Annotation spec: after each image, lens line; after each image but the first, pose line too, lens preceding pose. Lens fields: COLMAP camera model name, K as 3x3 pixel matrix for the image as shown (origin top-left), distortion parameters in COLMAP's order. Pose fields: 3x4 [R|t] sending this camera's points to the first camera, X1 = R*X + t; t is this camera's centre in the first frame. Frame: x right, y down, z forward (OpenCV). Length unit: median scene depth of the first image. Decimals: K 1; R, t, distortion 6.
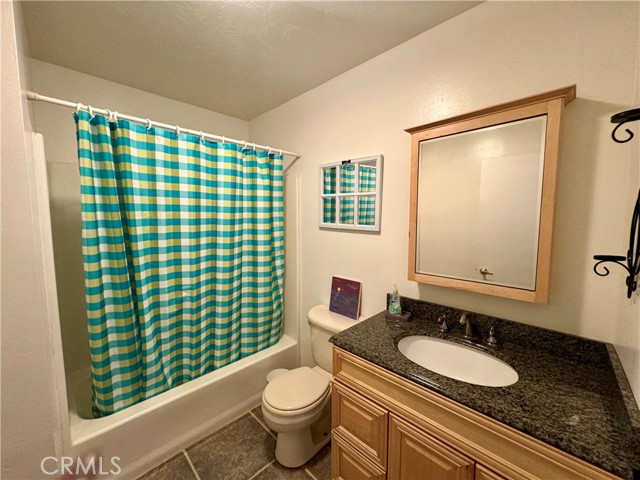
lens RADIAL K [[256.2, 0, 320.0], [0, 256.2, 240.0], [0, 0, 1]] dist [-0.001224, -0.000247]
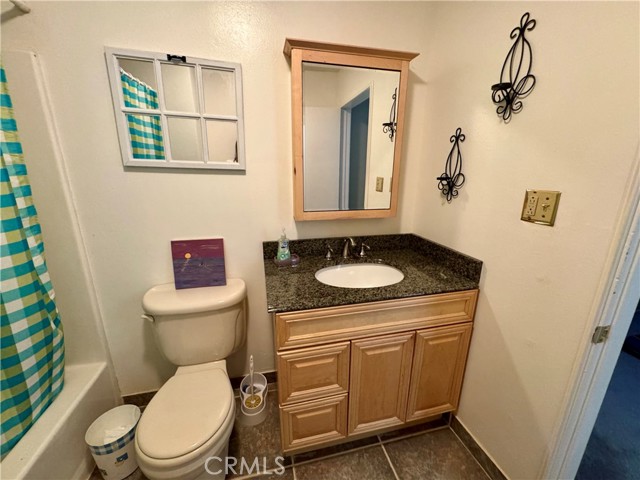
lens RADIAL K [[256.2, 0, 320.0], [0, 256.2, 240.0], [0, 0, 1]] dist [-0.001224, -0.000247]
pose [[0.526771, -0.222735, 0.820306, -0.394287], [0.065219, 0.972803, 0.222261, 0.018640], [-0.847502, -0.063581, 0.526971, 0.404135]]
